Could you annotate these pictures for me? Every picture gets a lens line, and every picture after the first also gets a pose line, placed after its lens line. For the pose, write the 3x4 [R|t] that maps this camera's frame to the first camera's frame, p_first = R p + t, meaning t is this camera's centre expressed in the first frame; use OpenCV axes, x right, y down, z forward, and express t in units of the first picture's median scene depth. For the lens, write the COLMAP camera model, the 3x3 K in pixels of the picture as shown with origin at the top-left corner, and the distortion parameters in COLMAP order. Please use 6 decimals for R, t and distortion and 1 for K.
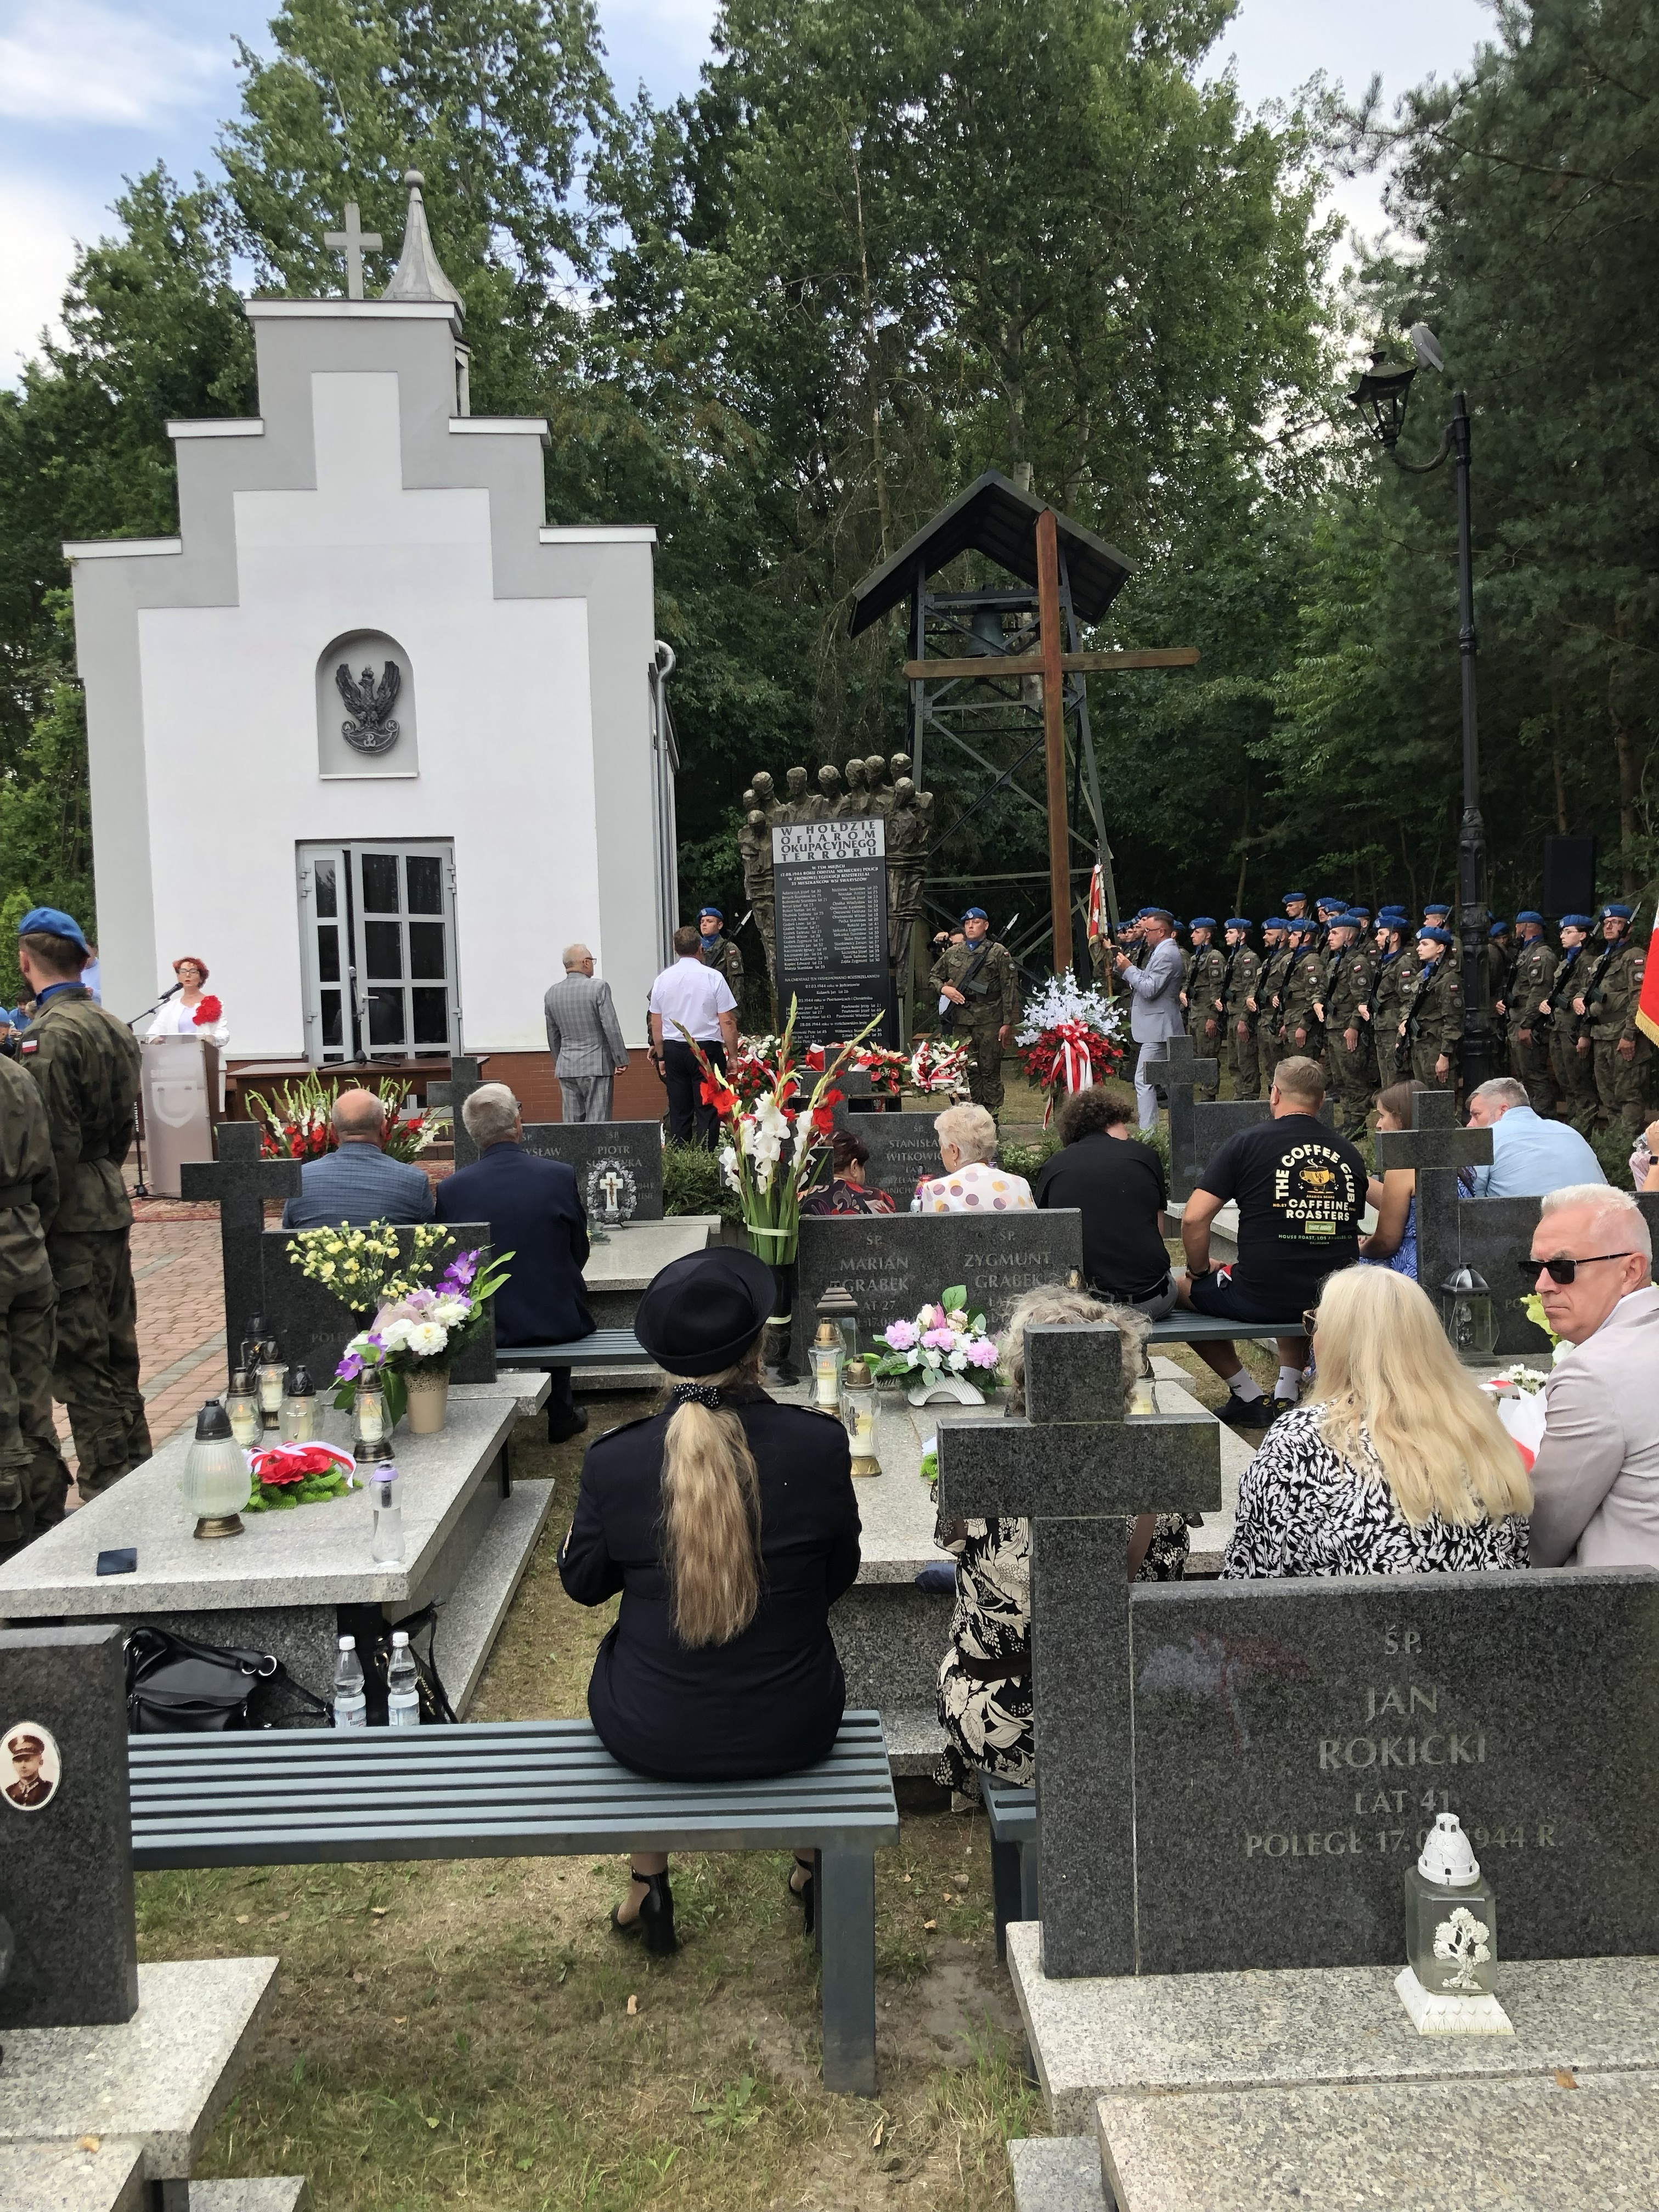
lens RADIAL K [[1658.0, 0, 845.3], [0, 1658.0, 1083.9], [0, 0, 1]] dist [0.052851, -0.027181]
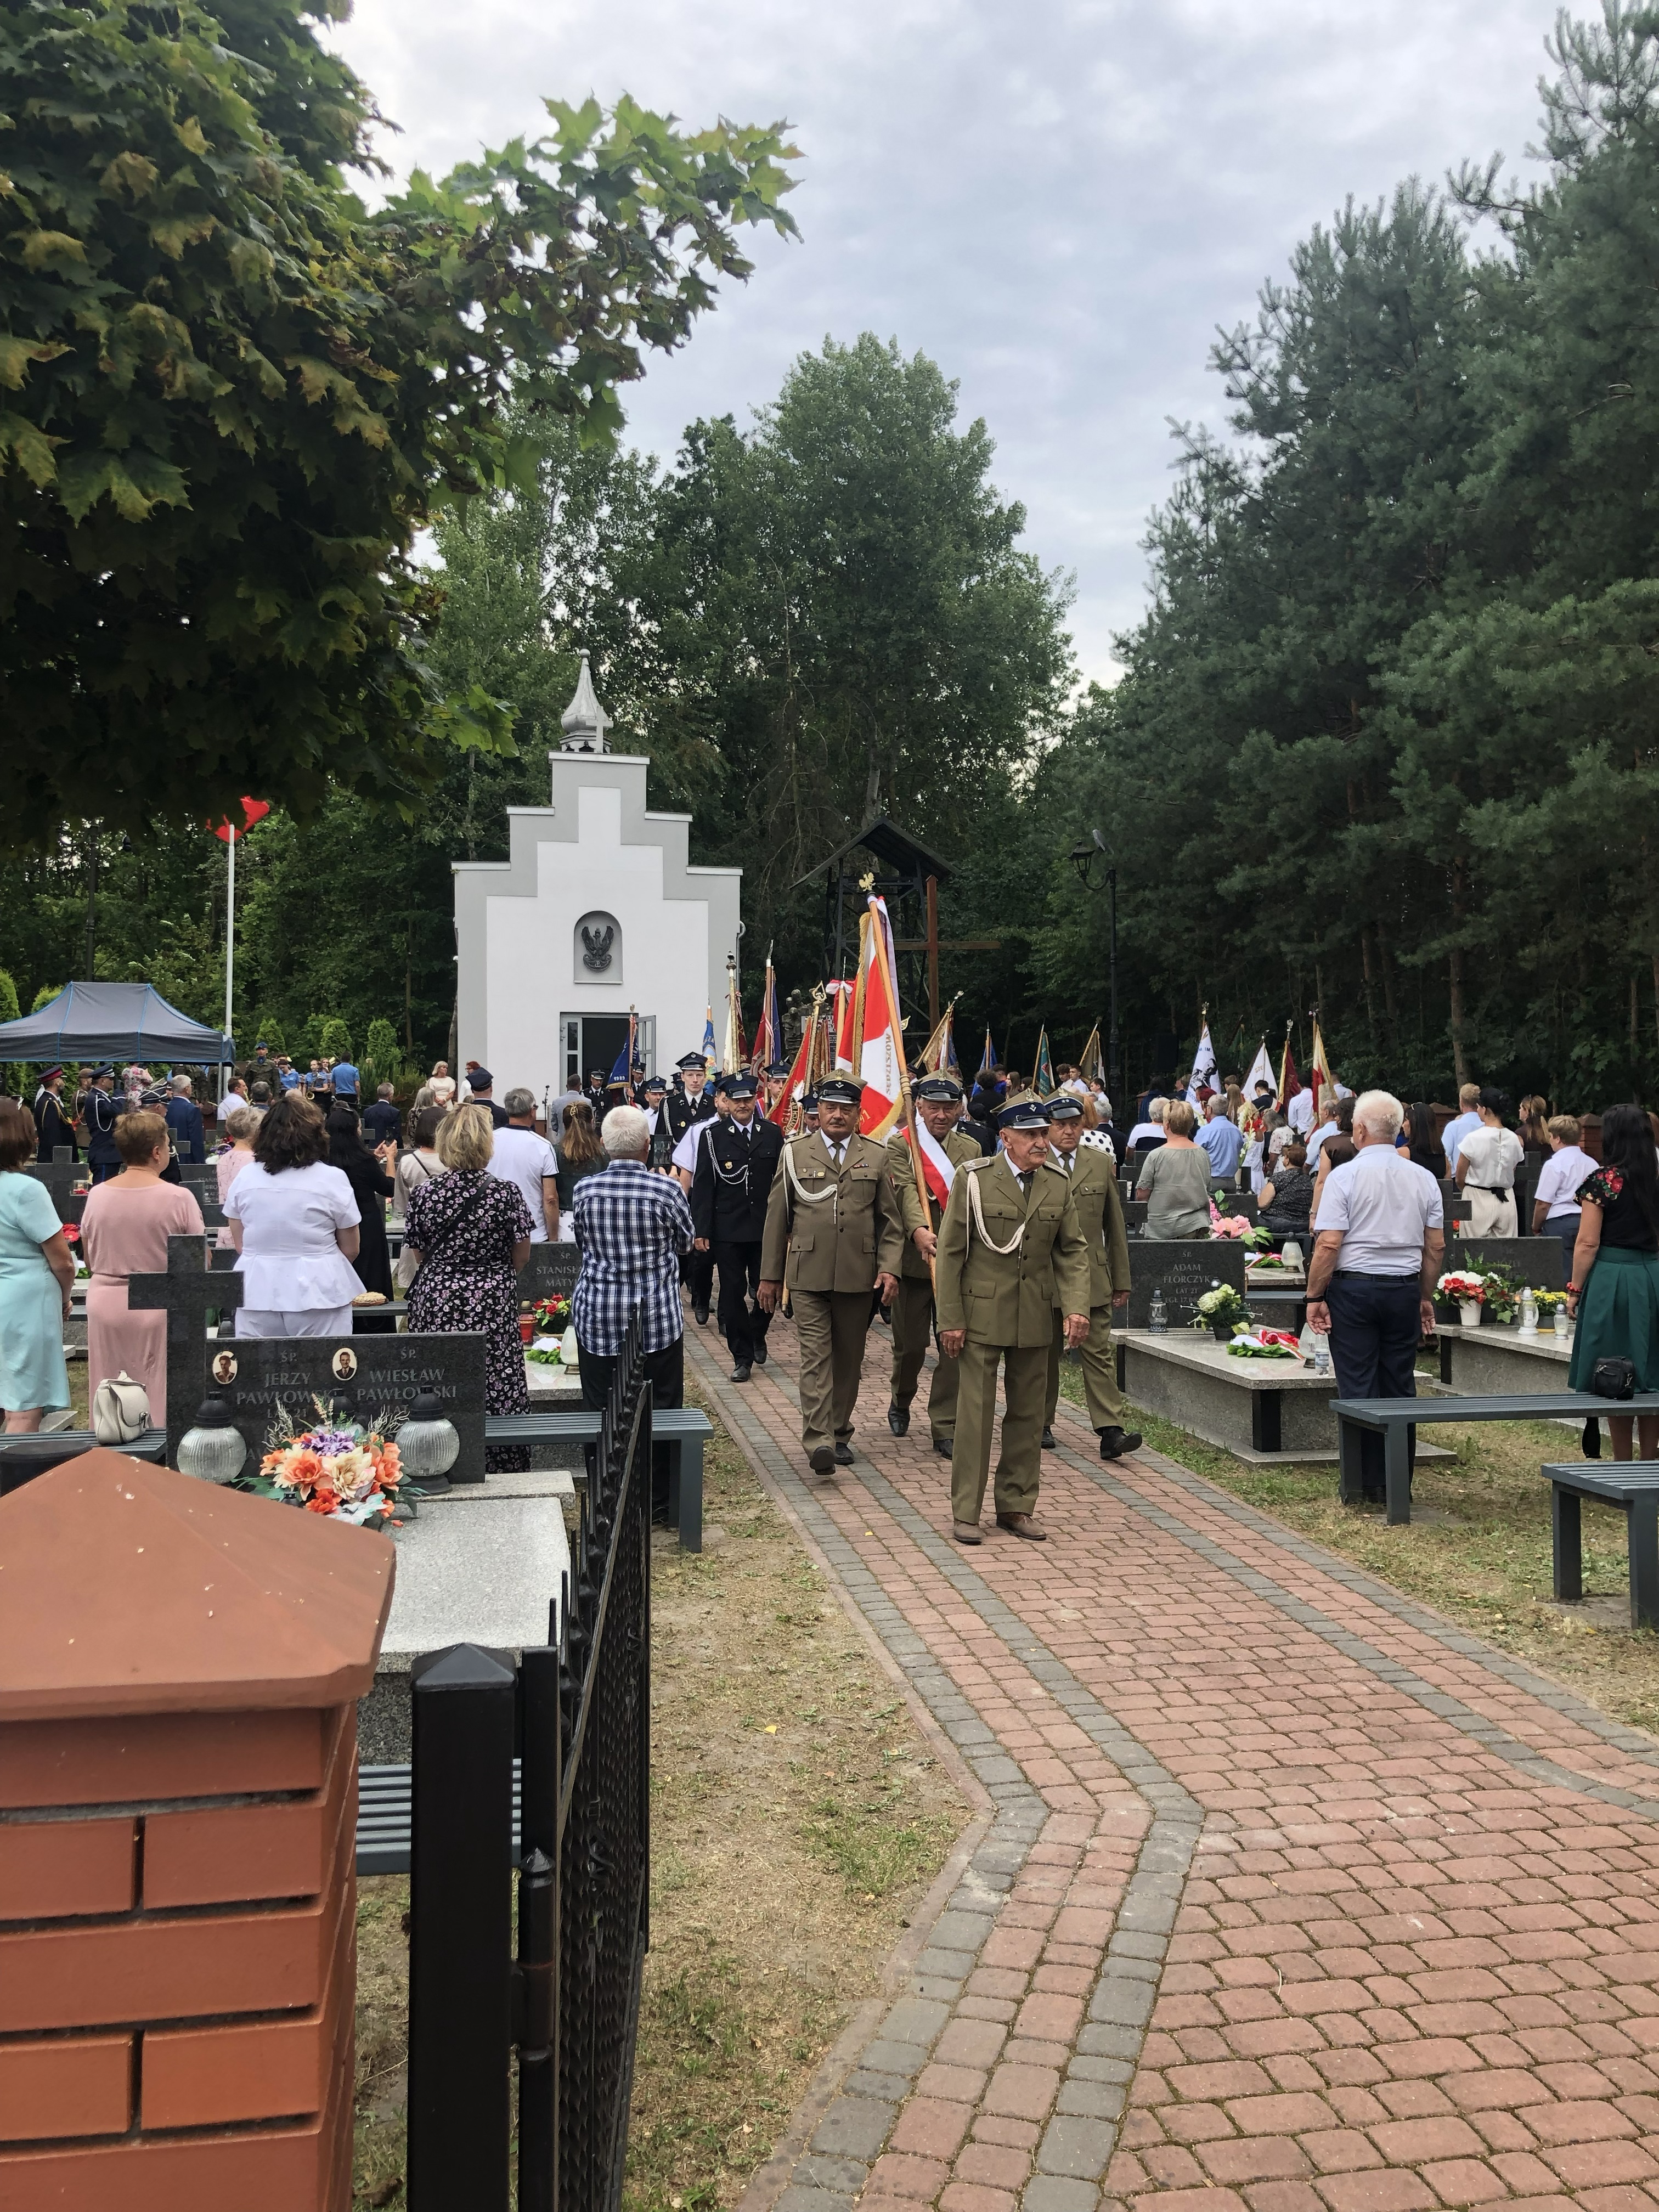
lens RADIAL K [[1658.0, 0, 847.5], [0, 1658.0, 1107.2], [0, 0, 1]] dist [0.052851, -0.027181]
pose [[0.988052, 0.030993, 0.150973, -0.284305], [-0.021052, 0.997531, -0.067004, 0.092761], [-0.152677, 0.063025, 0.986264, -1.006960]]
